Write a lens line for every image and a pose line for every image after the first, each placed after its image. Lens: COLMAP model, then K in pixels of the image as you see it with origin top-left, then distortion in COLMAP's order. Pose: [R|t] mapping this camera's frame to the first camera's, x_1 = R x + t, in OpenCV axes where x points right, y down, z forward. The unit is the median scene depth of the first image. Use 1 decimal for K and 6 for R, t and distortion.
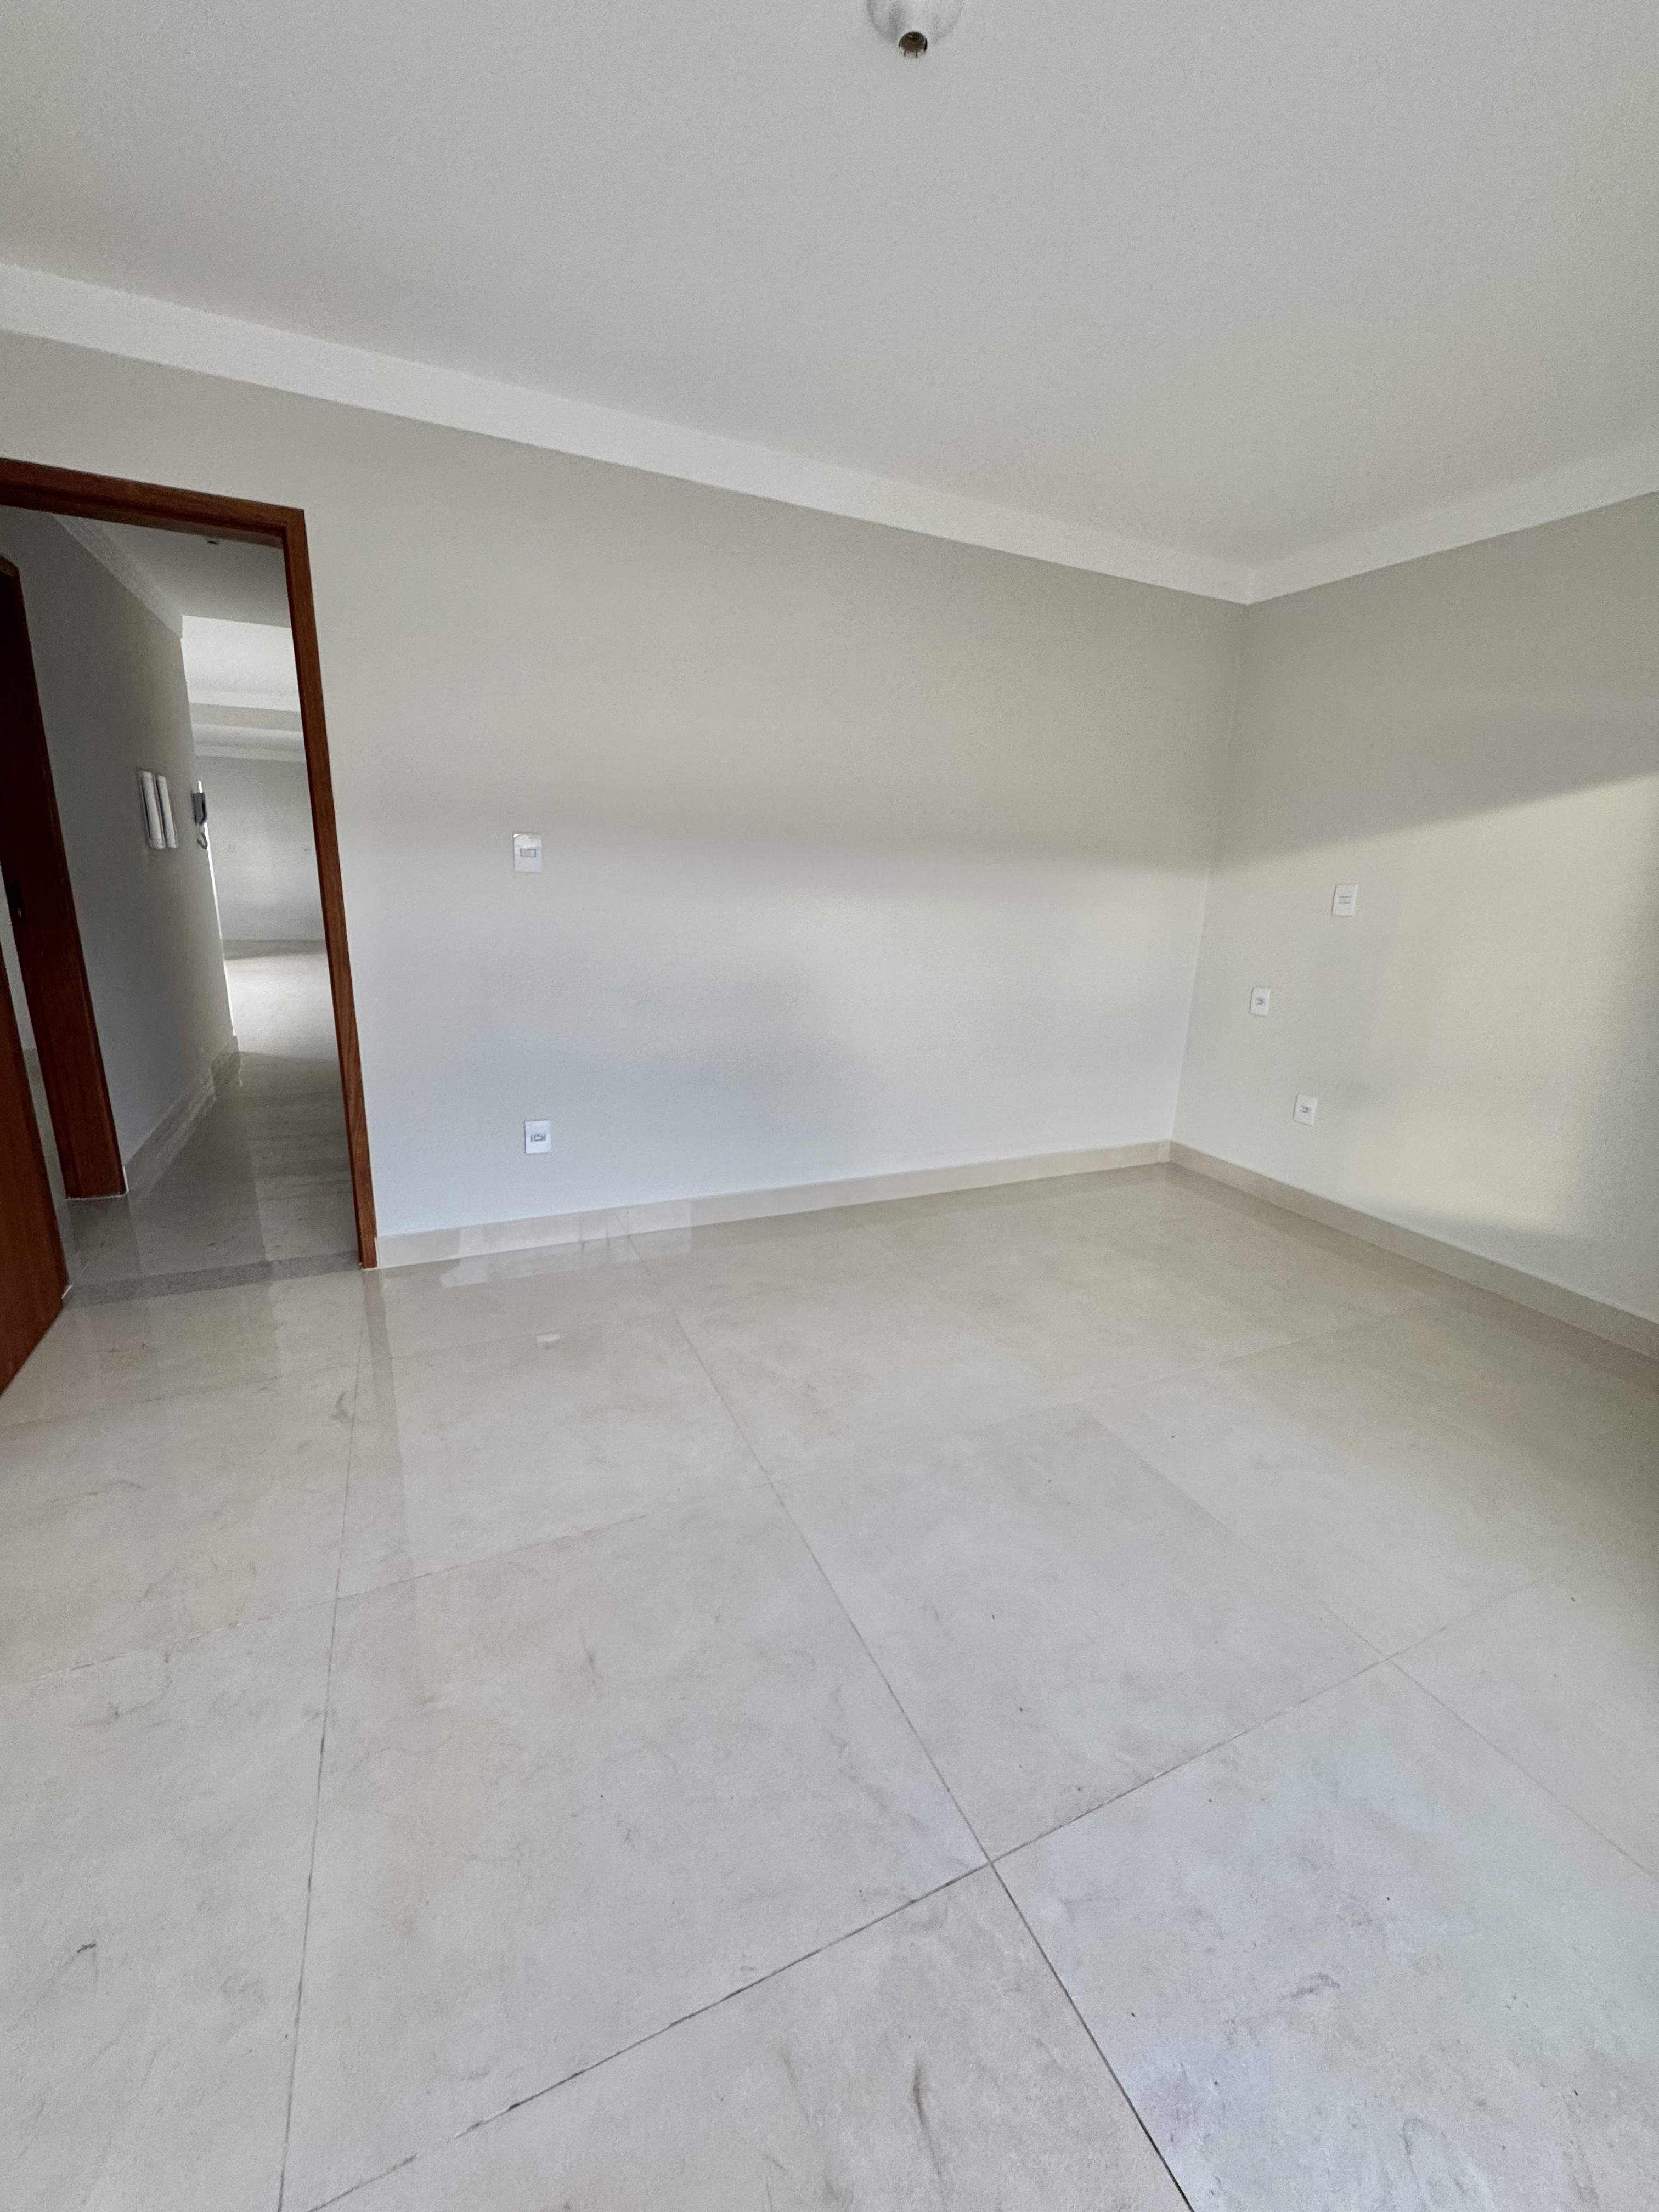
lens RADIAL K [[889.4, 0, 829.5], [0, 889.4, 1103.8], [0, 0, 1]] dist [-0.003089, -0.000495]
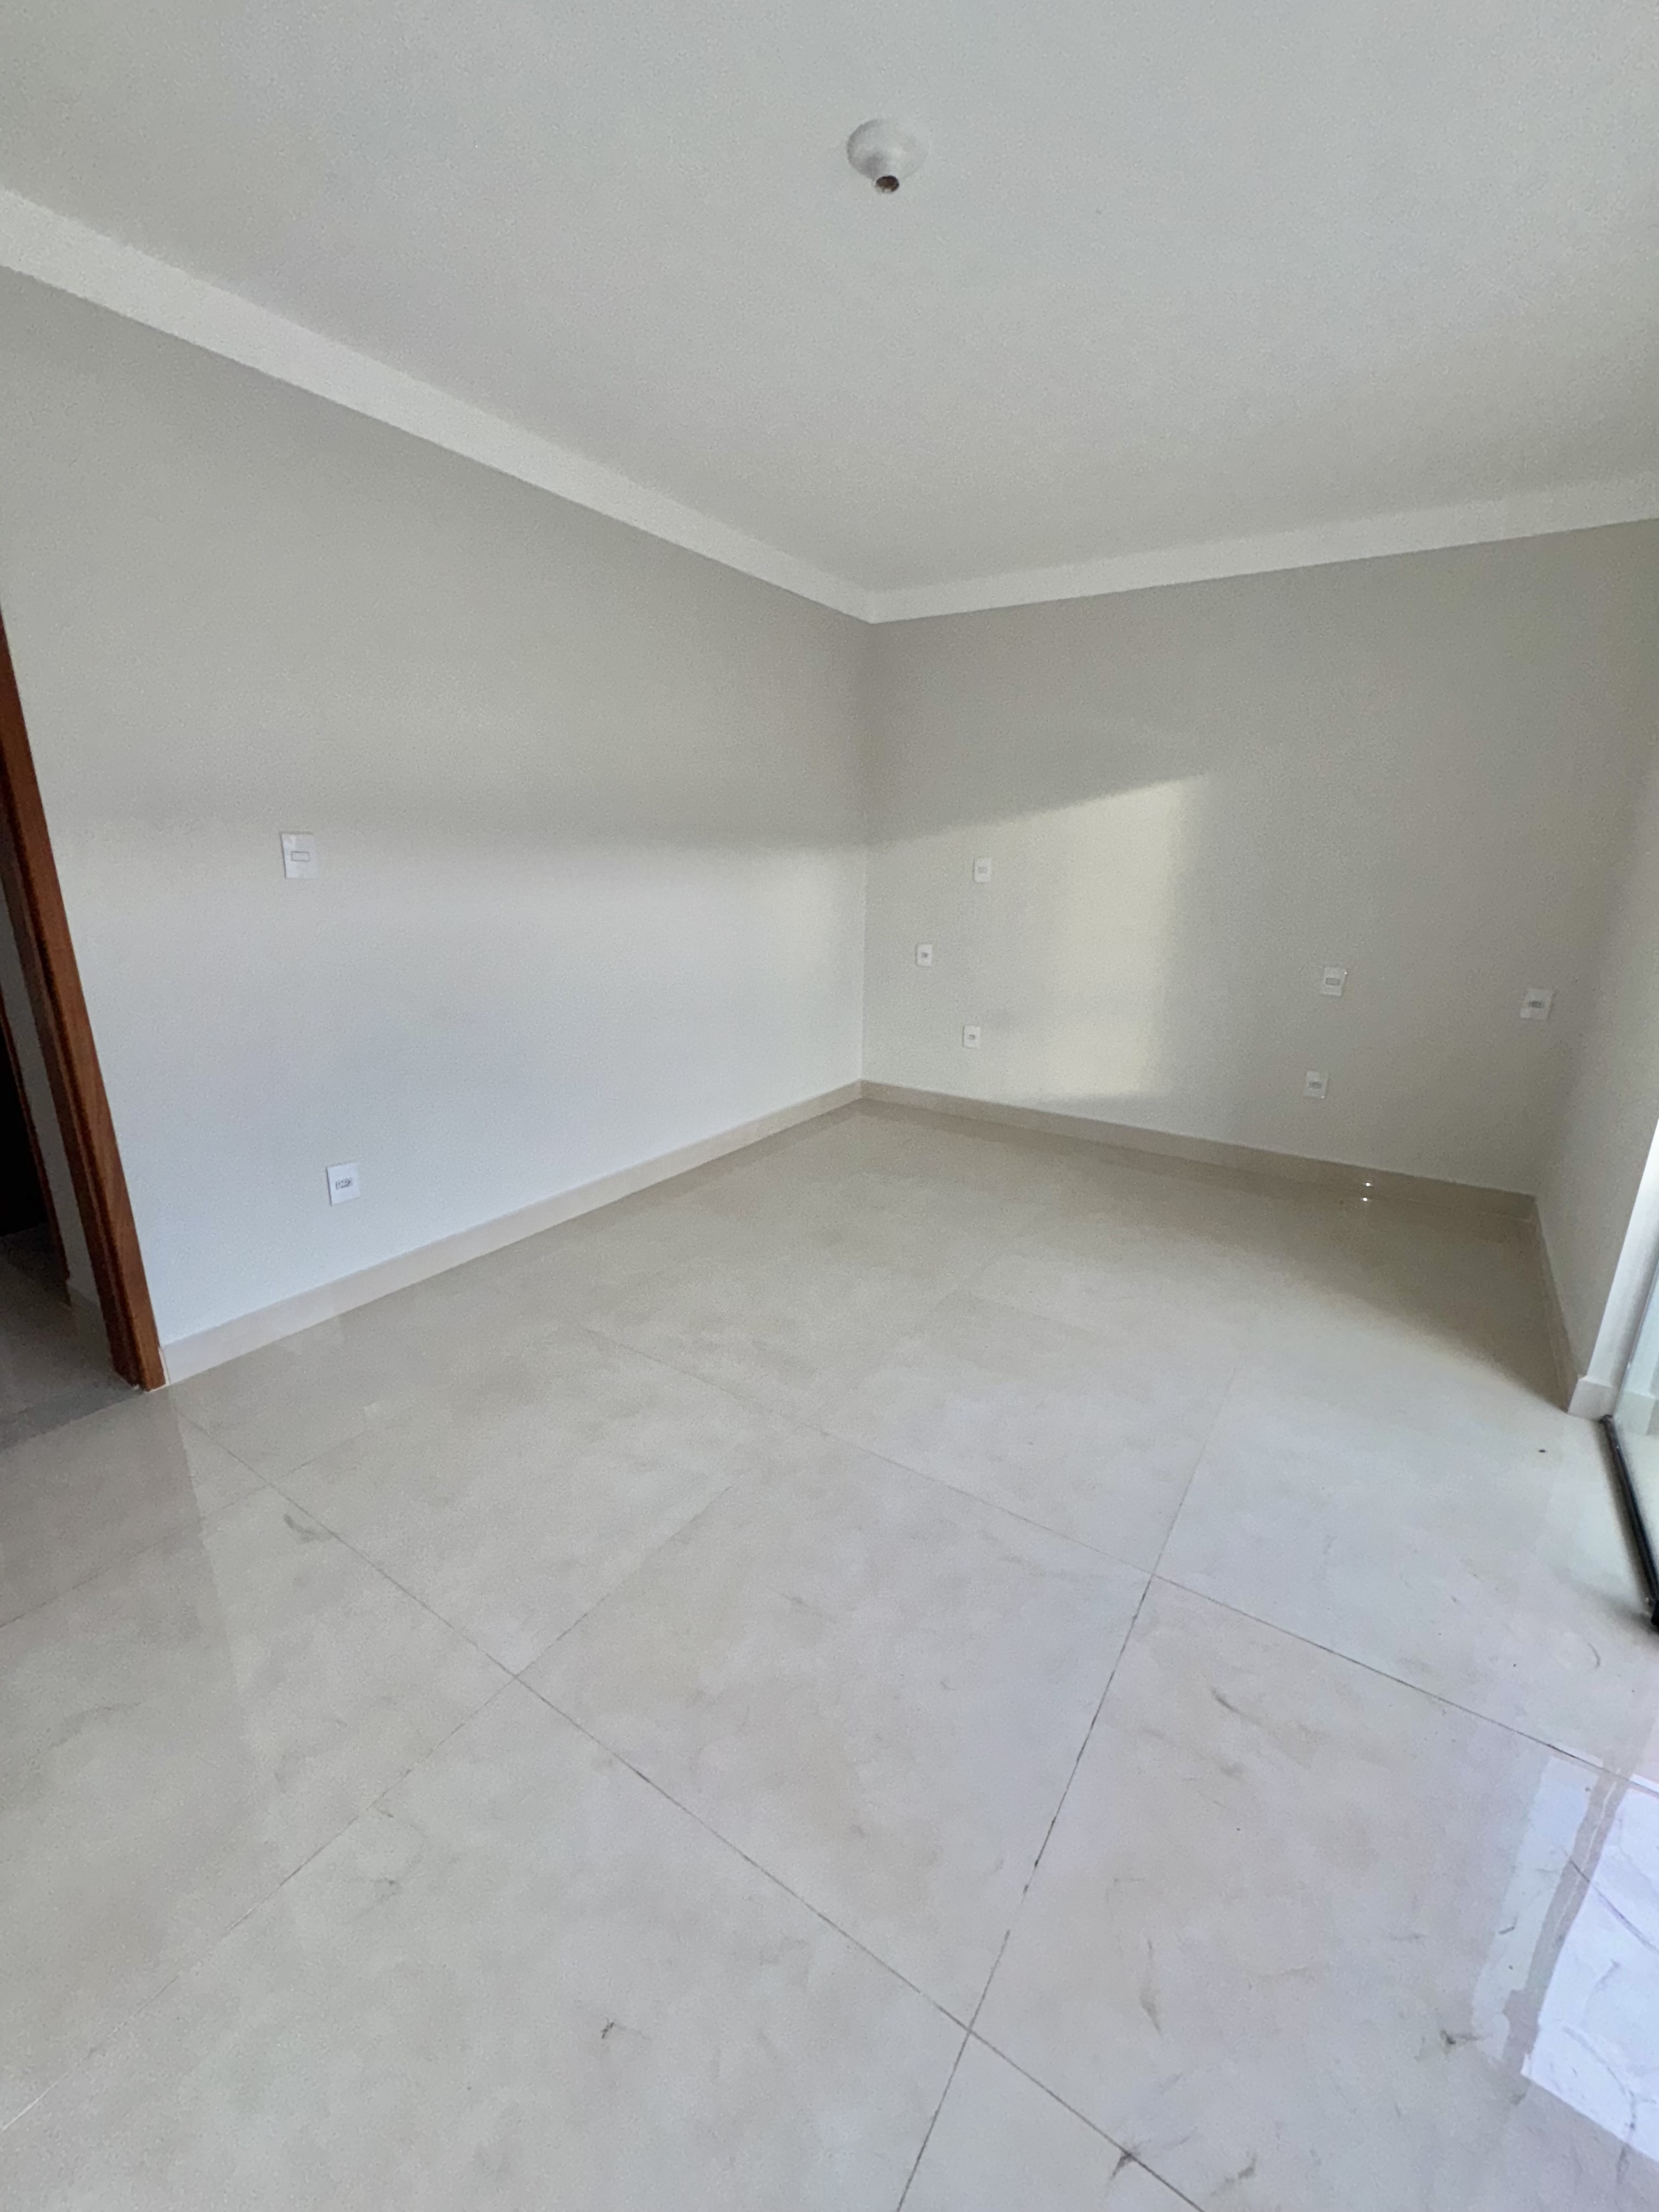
lens RADIAL K [[889.4, 0, 830.5], [0, 889.4, 1104.5], [0, 0, 1]] dist [-0.003089, -0.000495]
pose [[0.849860, -0.170499, 0.498667, -0.342558], [0.152708, 0.985296, 0.076627, -0.032063], [-0.504400, 0.011028, 0.863400, 0.007418]]
